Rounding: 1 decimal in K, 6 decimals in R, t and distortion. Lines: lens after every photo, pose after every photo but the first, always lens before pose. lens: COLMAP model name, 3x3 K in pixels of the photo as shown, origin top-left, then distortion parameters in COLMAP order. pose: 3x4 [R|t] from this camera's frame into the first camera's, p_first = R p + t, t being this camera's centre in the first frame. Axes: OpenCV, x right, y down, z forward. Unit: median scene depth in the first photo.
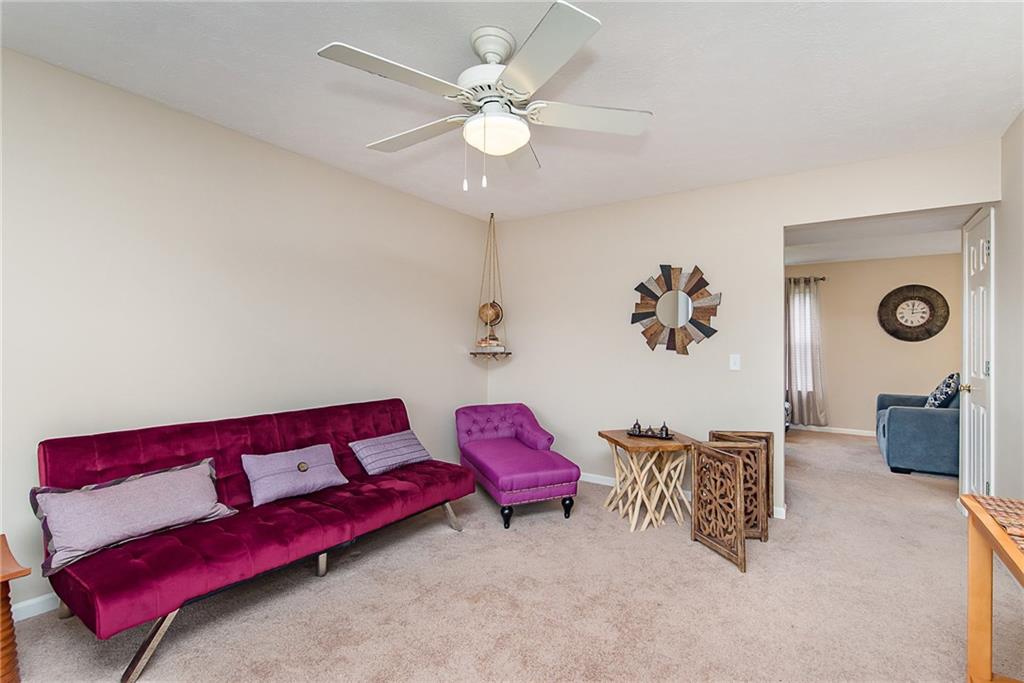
lens RADIAL K [[447.1, 0, 546.8], [0, 447.1, 343.1], [0, 0, 1]] dist [0.015140, -0.000035]
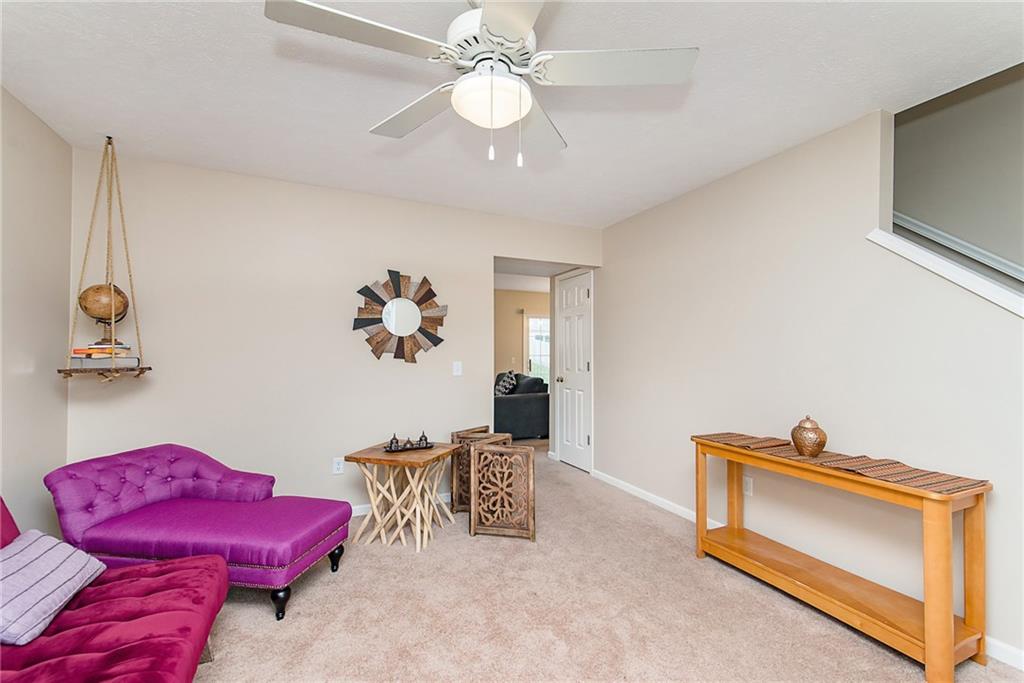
lens RADIAL K [[434.8, 0, 517.8], [0, 434.8, 343.6], [0, 0, 1]] dist [0.000620, -0.000140]
pose [[0.549832, 0.010386, 0.835211, -0.398004], [0.003200, 0.999889, -0.014540, -0.002602], [-0.835269, 0.010667, 0.549738, 0.277082]]
